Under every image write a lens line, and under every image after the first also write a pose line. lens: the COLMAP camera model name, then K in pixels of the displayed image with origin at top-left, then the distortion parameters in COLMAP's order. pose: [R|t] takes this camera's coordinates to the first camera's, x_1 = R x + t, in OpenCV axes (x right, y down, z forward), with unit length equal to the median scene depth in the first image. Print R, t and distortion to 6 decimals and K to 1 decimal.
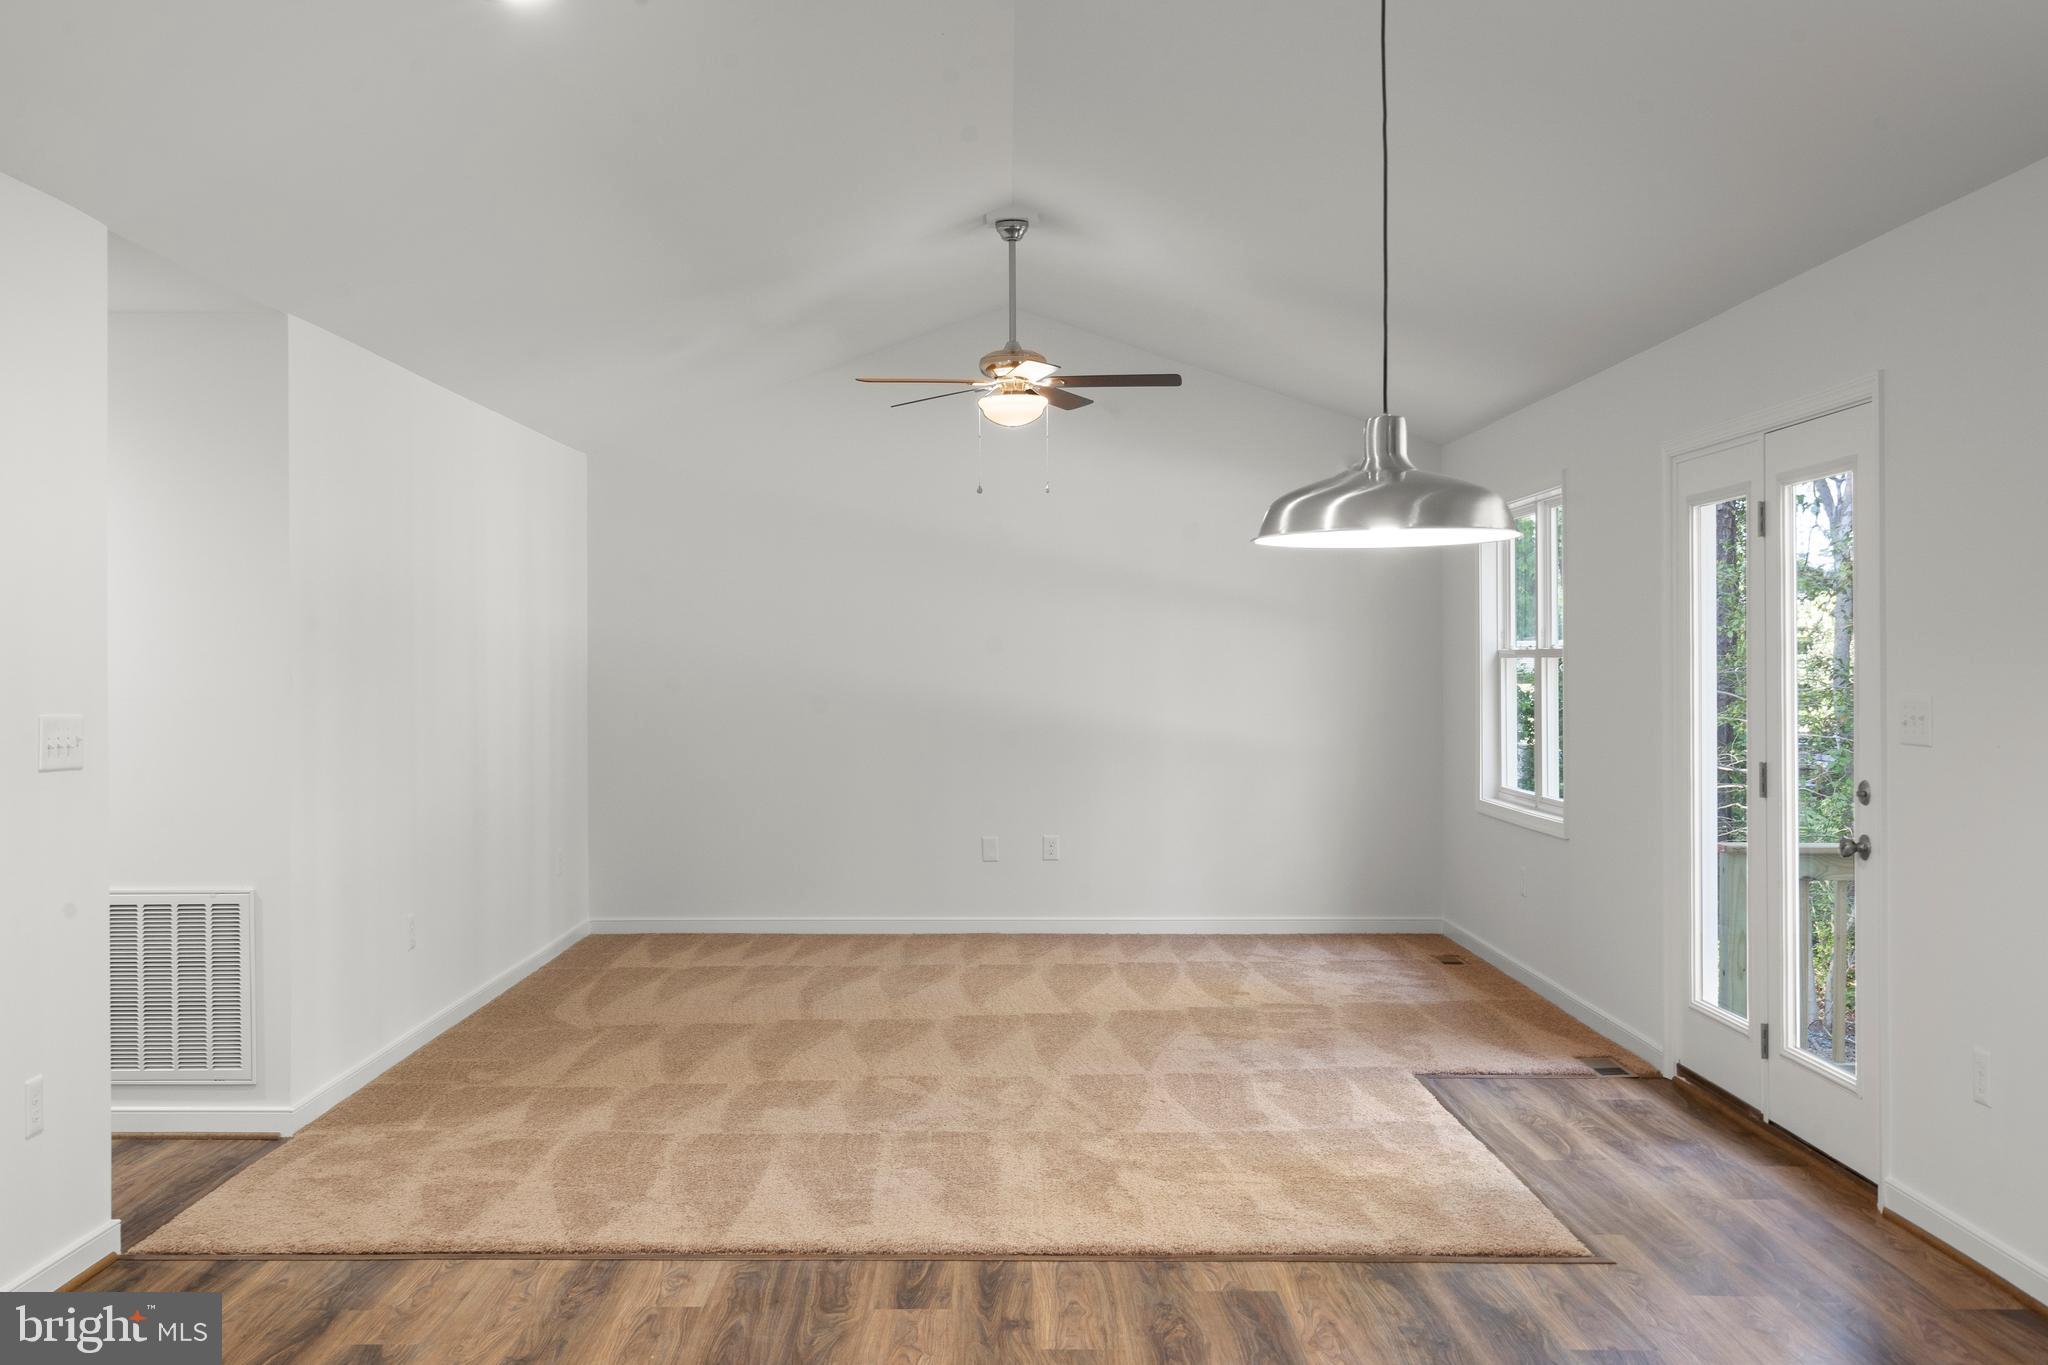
lens RADIAL K [[2026.3, 0, 985.1], [0, 2026.3, 648.6], [0, 0, 1]] dist [0.008651, 0.012370]
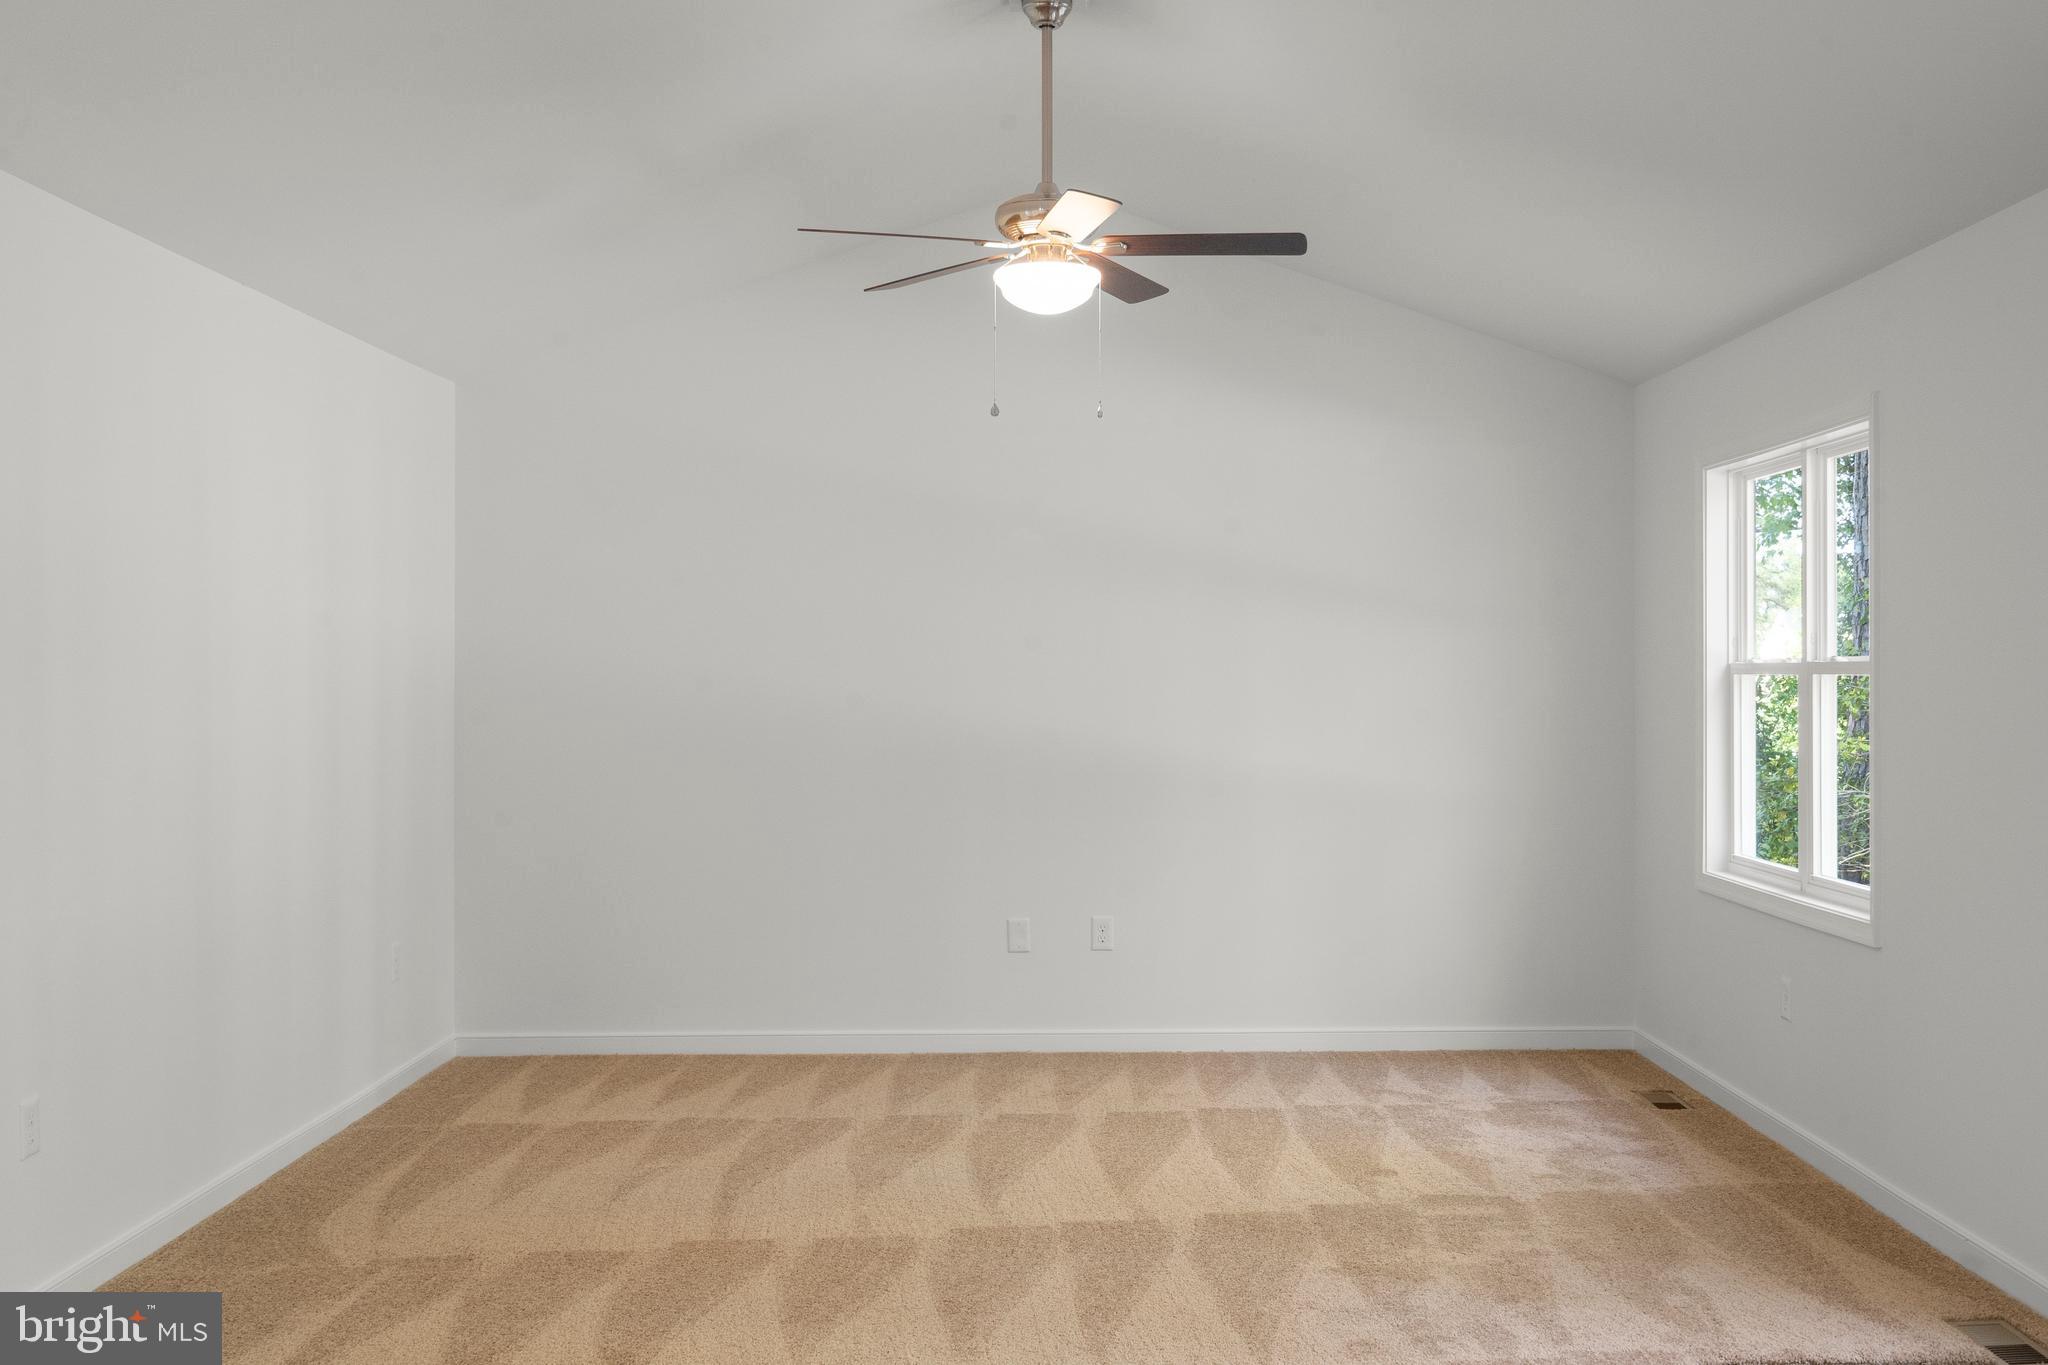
lens RADIAL K [[2069.5, 0, 1114.7], [0, 2069.5, 674.1], [0, 0, 1]] dist [0.003666, 0.007703]
pose [[0.999249, 0.004136, 0.038533, 0.009333], [-0.004382, 0.999970, 0.006316, 0.000845], [-0.038506, -0.006481, 0.999237, 0.304336]]
